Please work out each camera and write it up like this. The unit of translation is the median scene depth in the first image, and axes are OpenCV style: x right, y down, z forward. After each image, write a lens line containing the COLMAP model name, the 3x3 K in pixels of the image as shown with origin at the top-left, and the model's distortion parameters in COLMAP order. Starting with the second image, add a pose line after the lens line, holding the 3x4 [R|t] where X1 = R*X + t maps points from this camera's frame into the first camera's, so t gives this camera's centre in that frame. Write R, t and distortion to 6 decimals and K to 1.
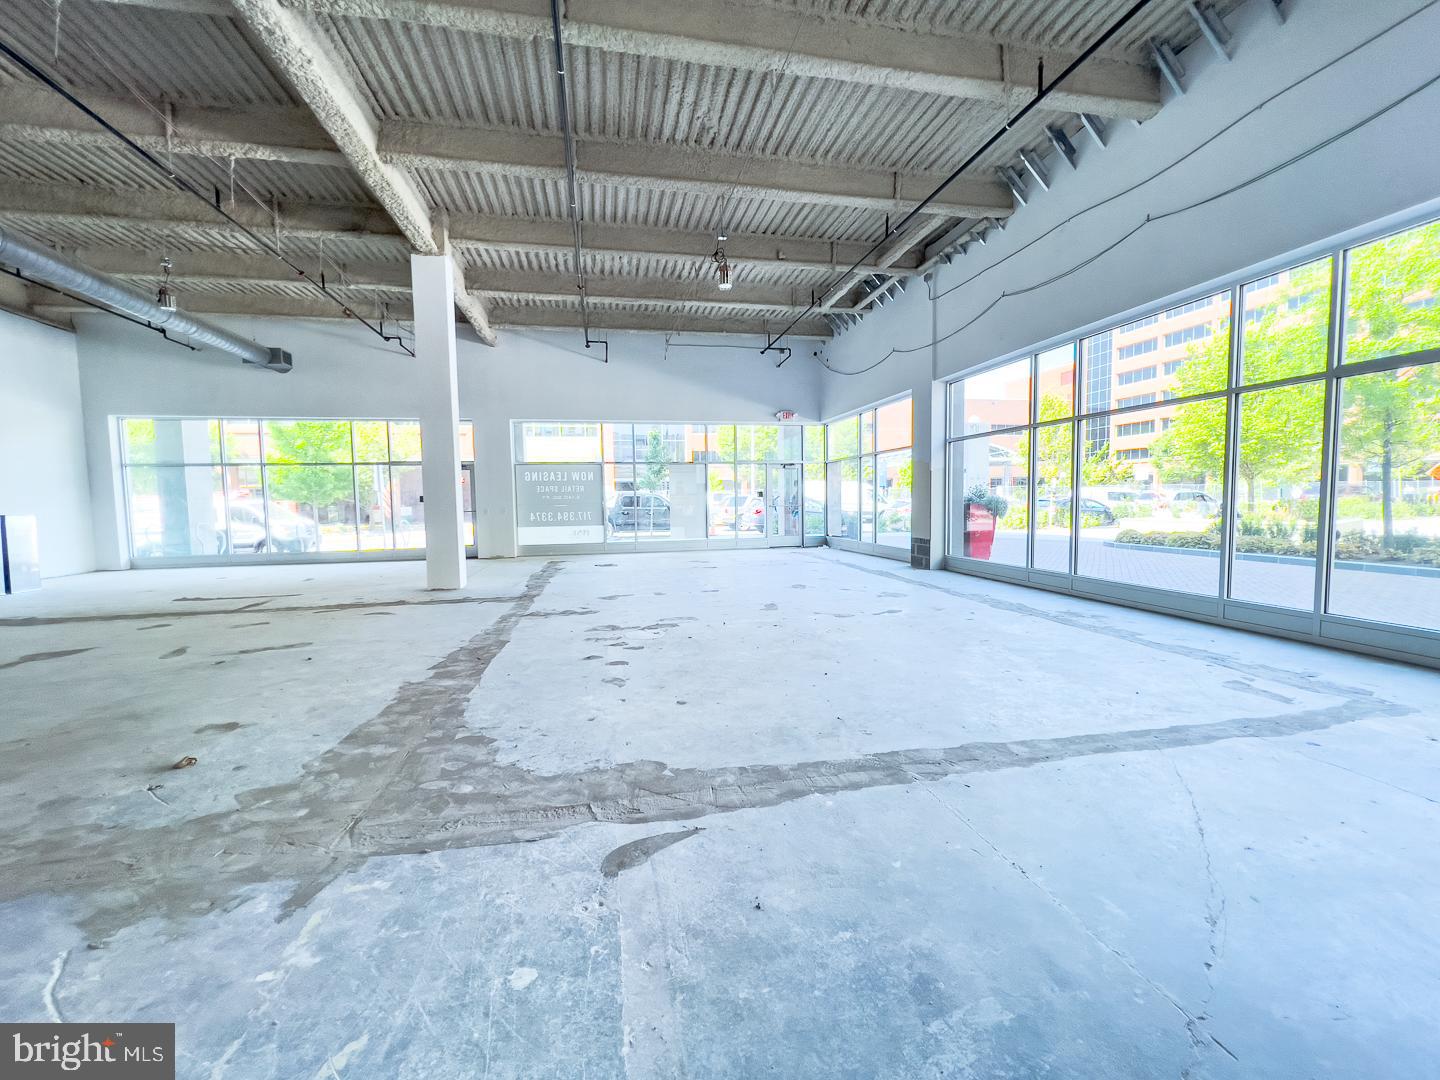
lens RADIAL K [[572.3, 0, 710.4], [0, 572.3, 536.4], [0, 0, 1]] dist [-0.001846, -0.000122]
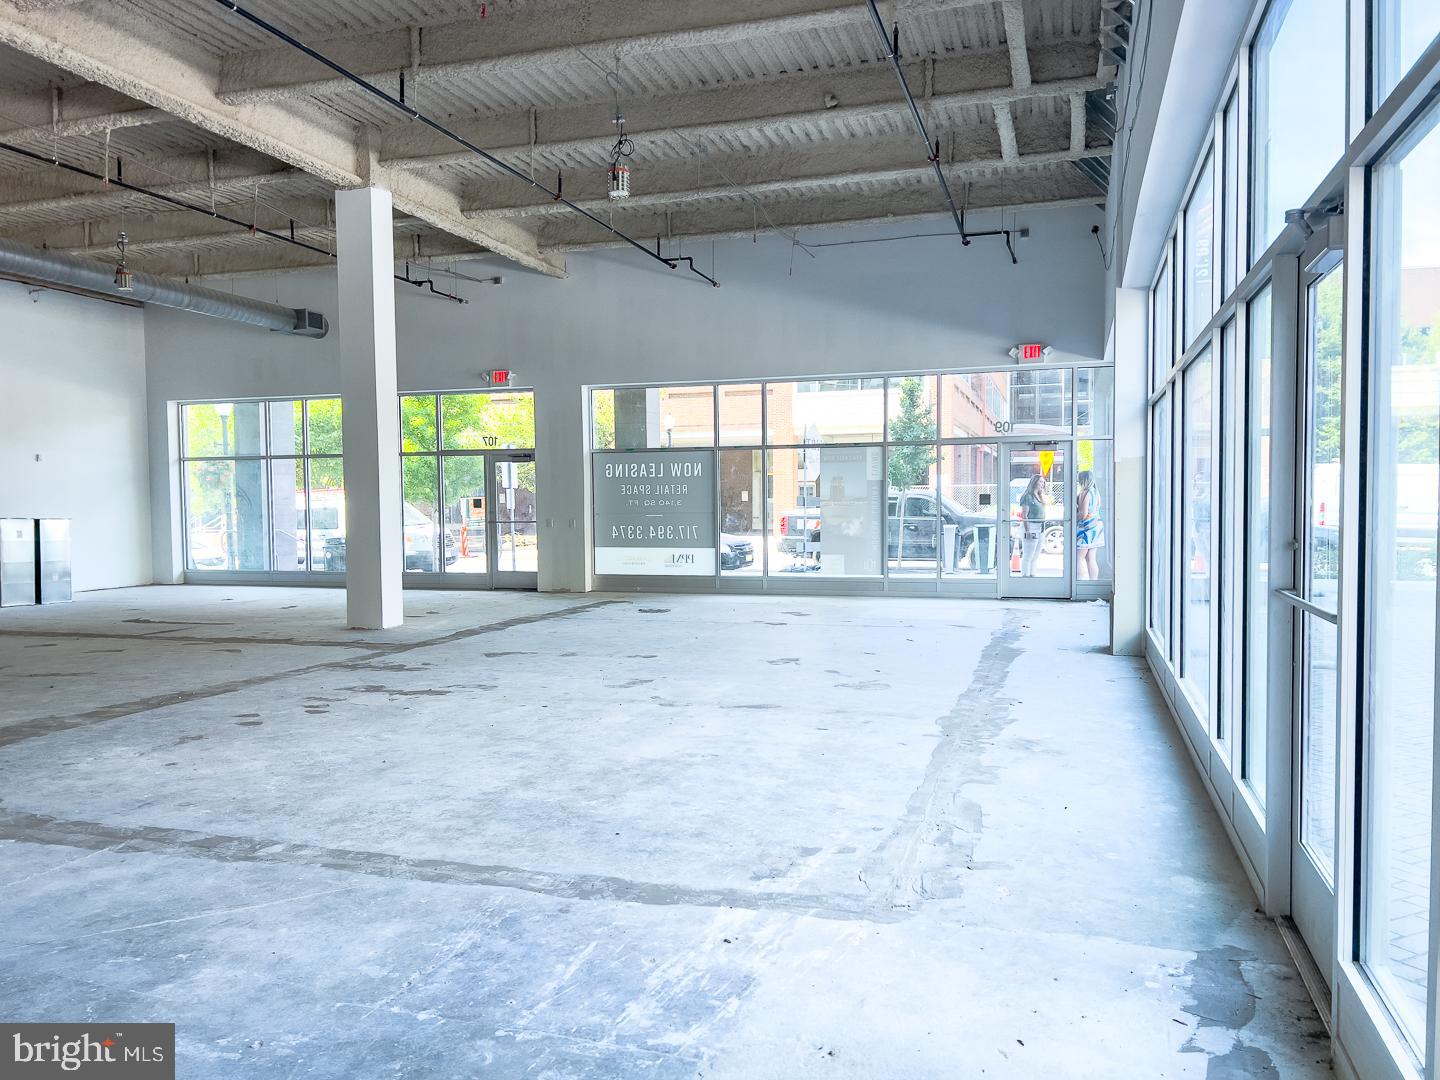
lens RADIAL K [[1063.6, 0, 725.1], [0, 1063.6, 548.4], [0, 0, 1]] dist [0.071060, -0.084539]
pose [[0.880993, 0.029333, -0.472218, 0.523754], [-0.035835, 0.999346, -0.004778, -0.020543], [0.471770, 0.021131, 0.881469, -0.015764]]
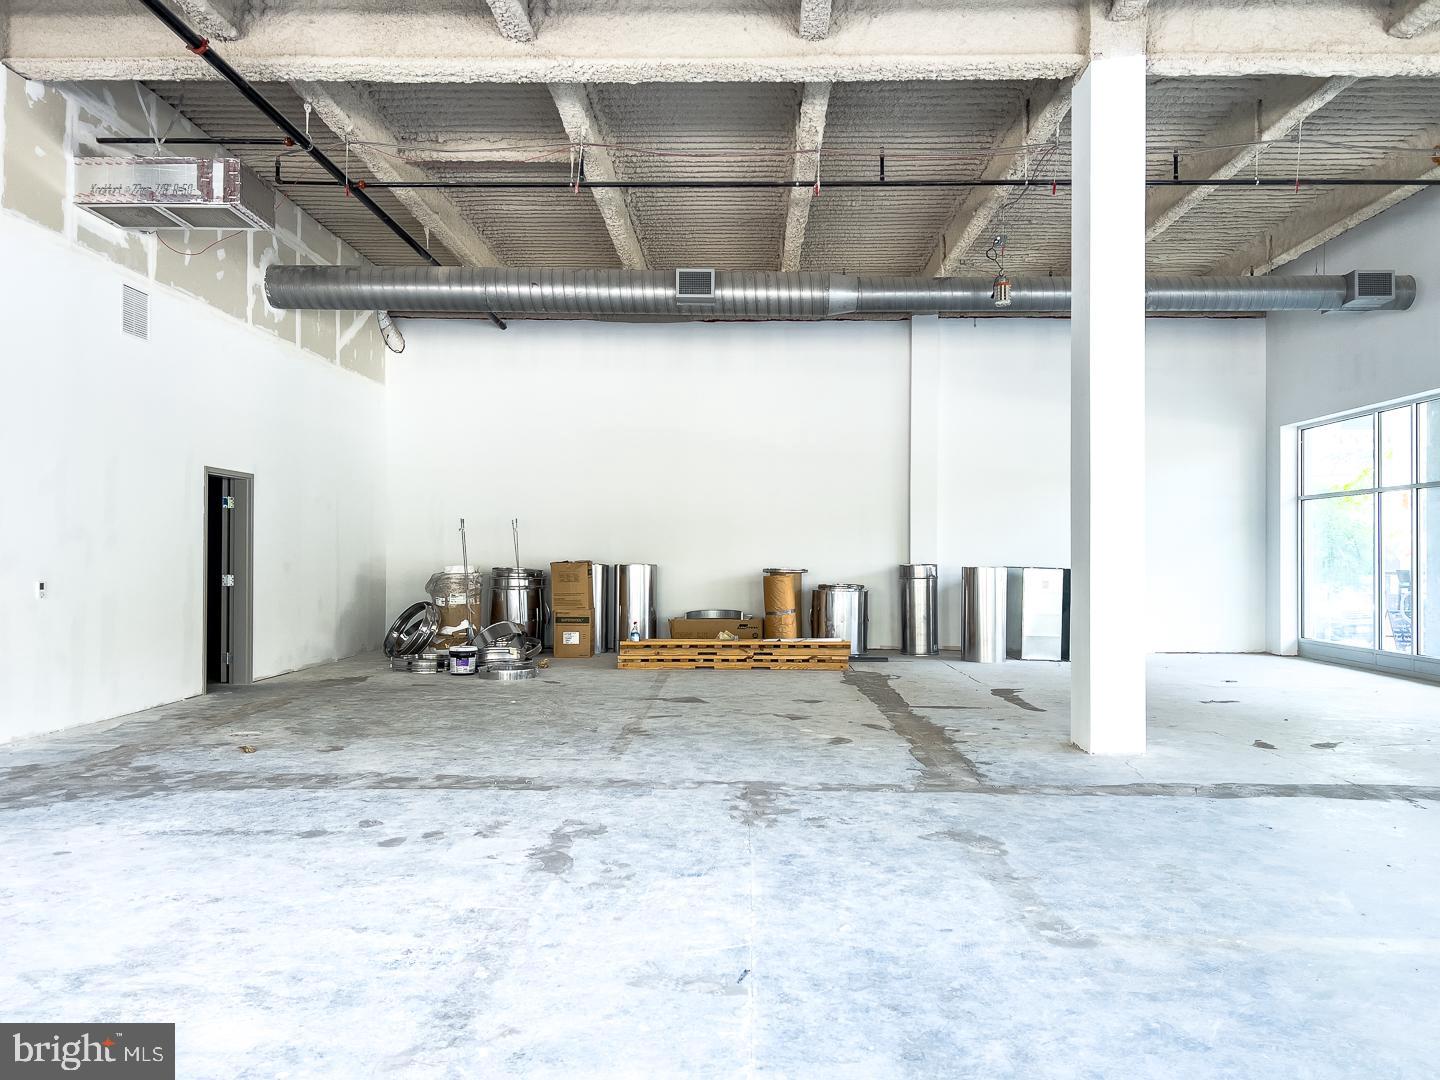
lens RADIAL K [[1063.6, 0, 725.1], [0, 1063.6, 548.4], [0, 0, 1]] dist [0.071060, -0.084539]
pose [[-0.208691, 0.006465, -0.977960, 0.408741], [-0.063429, 0.997783, 0.020131, -0.063823], [0.975923, 0.066232, -0.207819, 0.765768]]
